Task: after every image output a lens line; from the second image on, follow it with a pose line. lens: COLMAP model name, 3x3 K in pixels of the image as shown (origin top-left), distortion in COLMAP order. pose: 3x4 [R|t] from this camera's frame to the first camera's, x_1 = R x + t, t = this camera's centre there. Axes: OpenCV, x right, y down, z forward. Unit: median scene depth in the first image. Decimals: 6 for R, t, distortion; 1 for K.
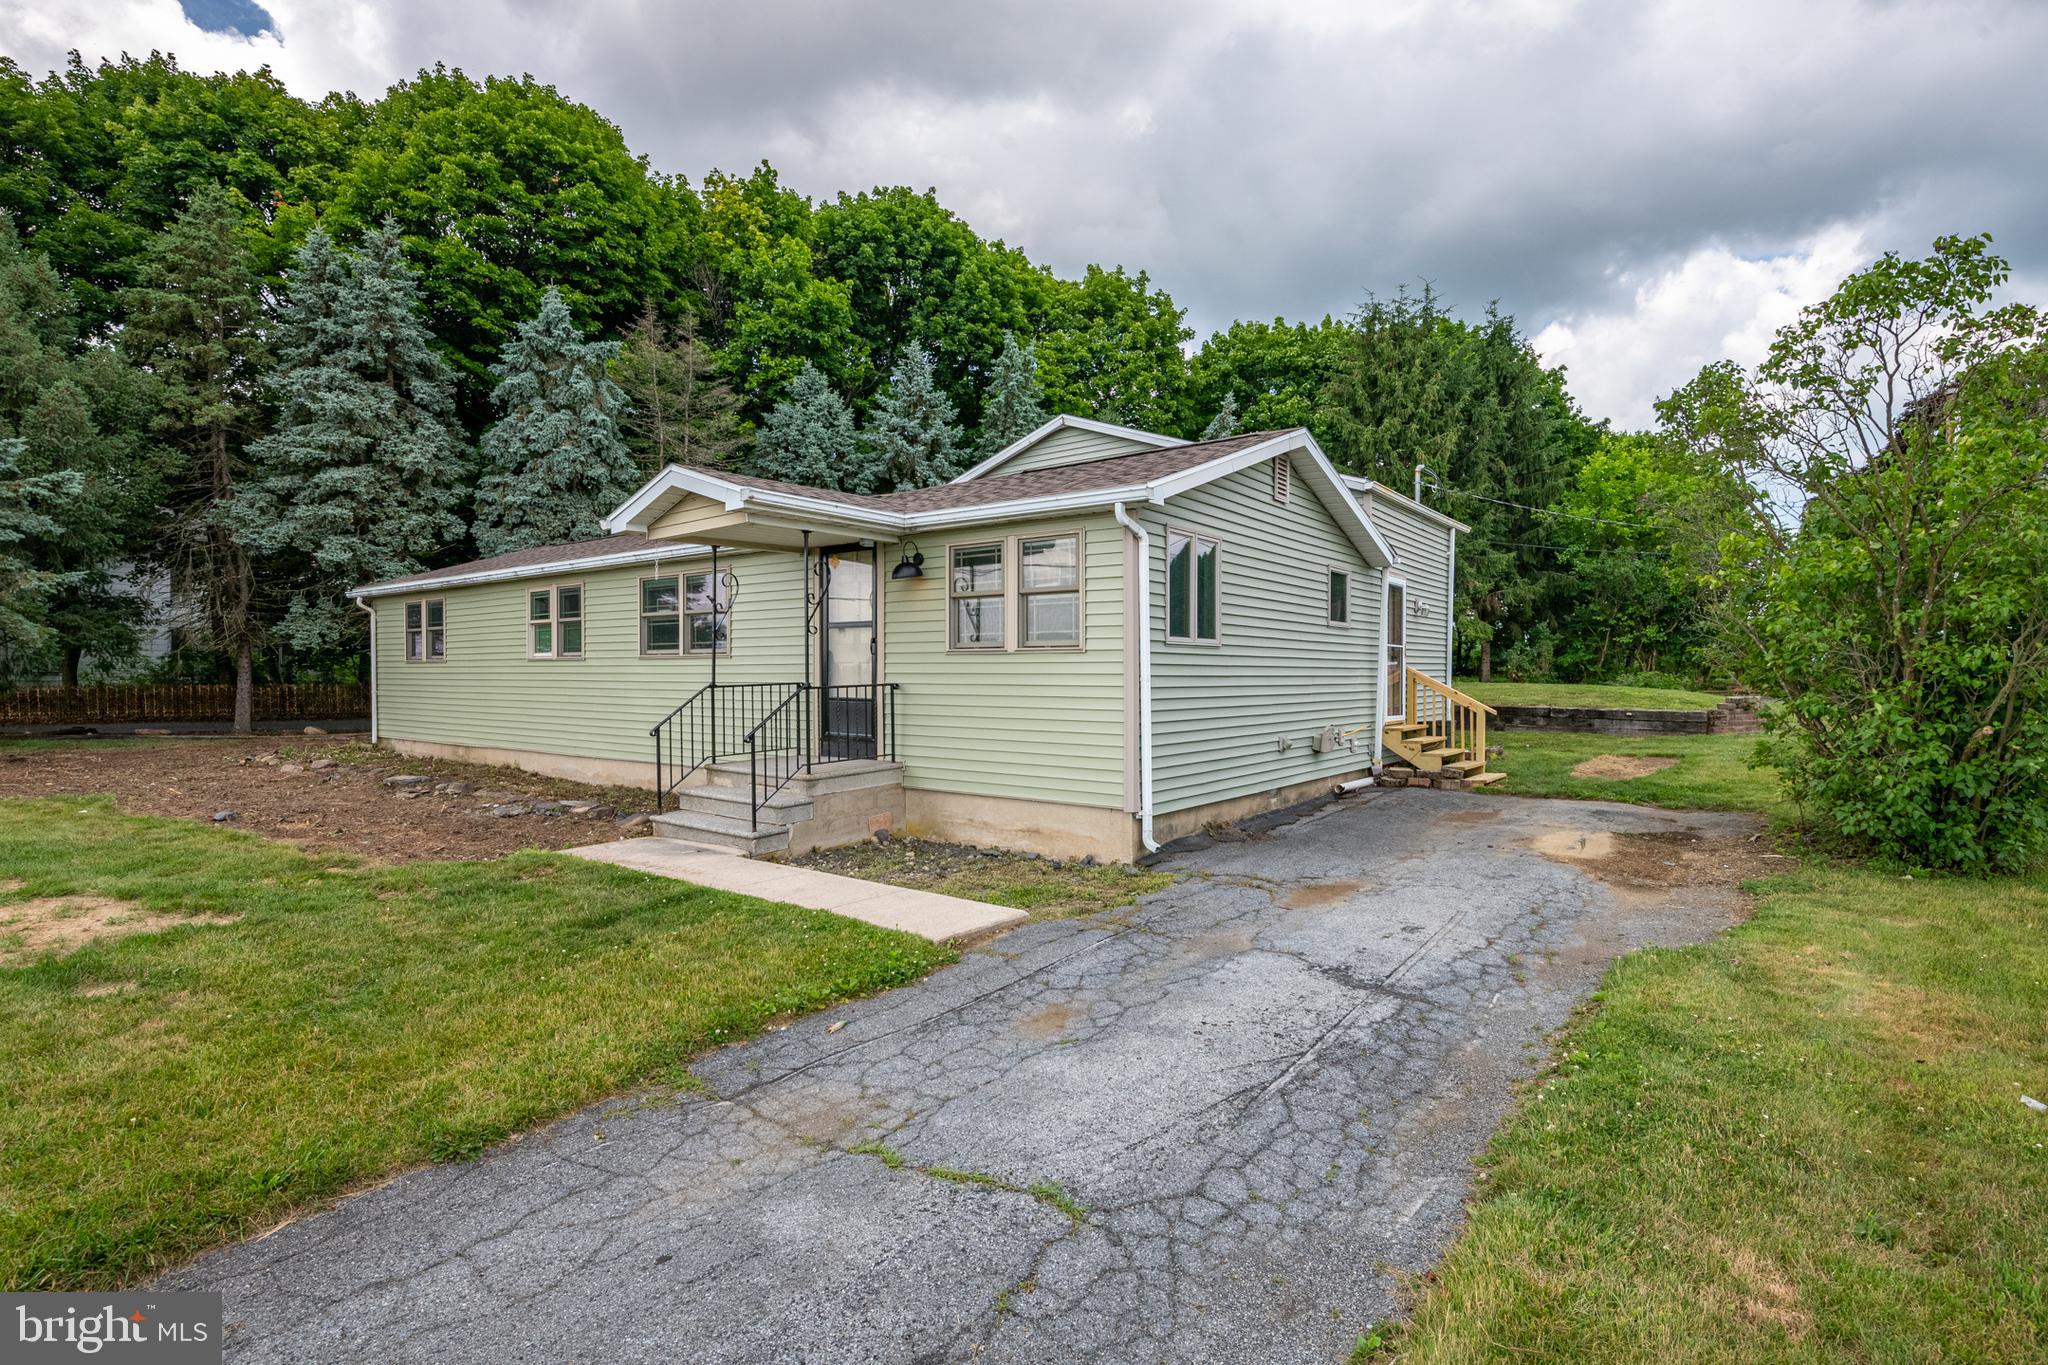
lens RADIAL K [[993.7, 0, 1015.9], [0, 993.7, 697.8], [0, 0, 1]] dist [-0.000489, -0.003774]
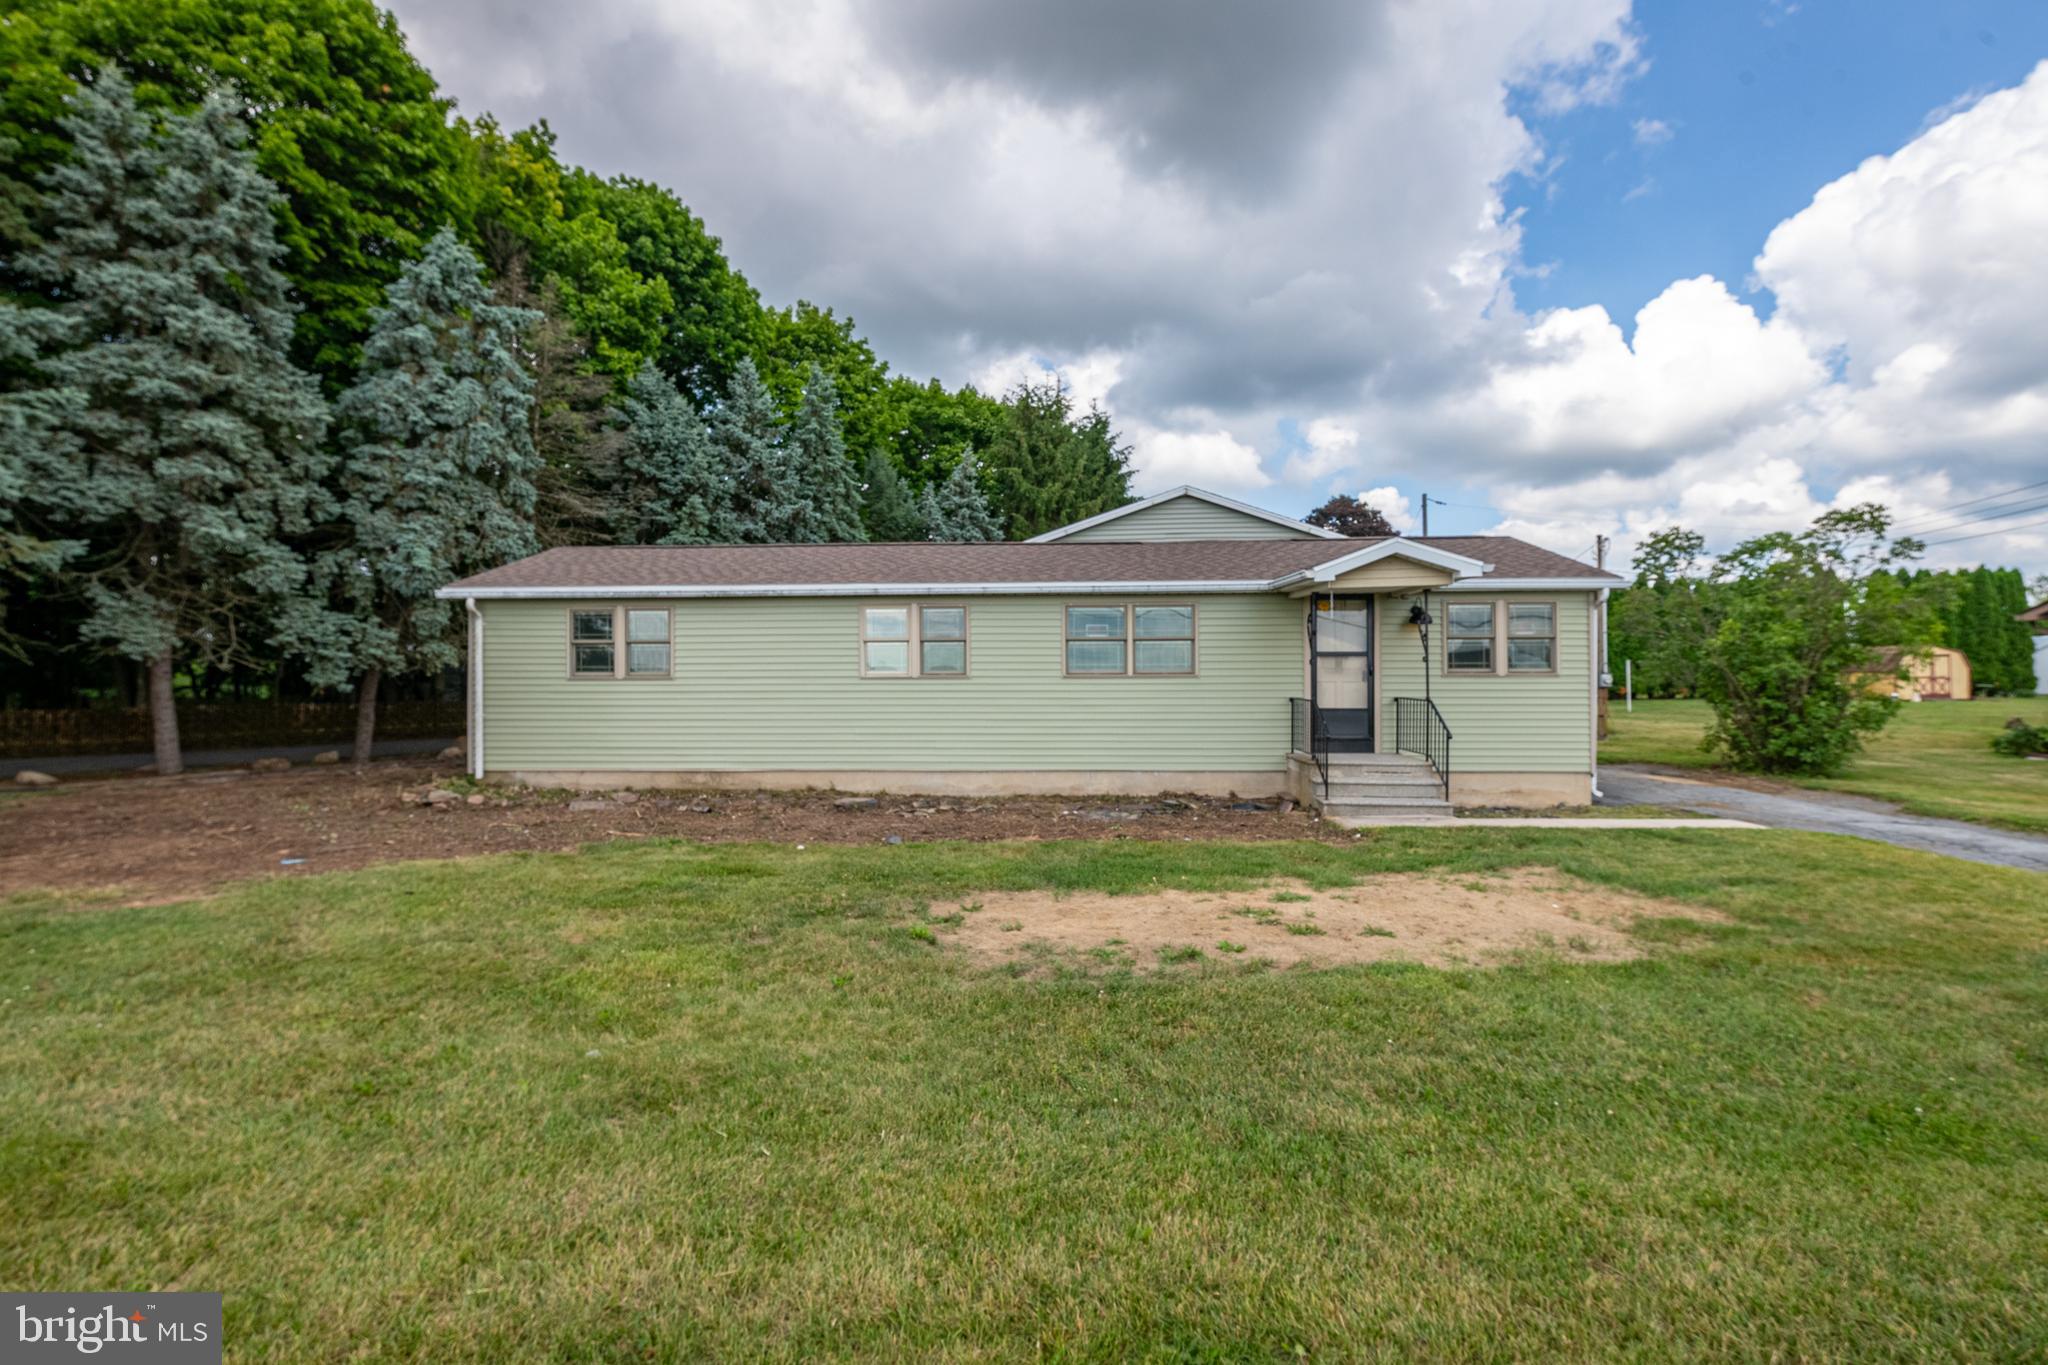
lens RADIAL K [[993.7, 0, 1005.7], [0, 993.7, 677.2], [0, 0, 1]] dist [-0.000489, -0.003774]
pose [[0.823323, 0.007633, 0.567521, -0.562494], [0.015713, 0.999220, -0.036235, -0.000243], [-0.567355, 0.038751, 0.822561, 0.063572]]
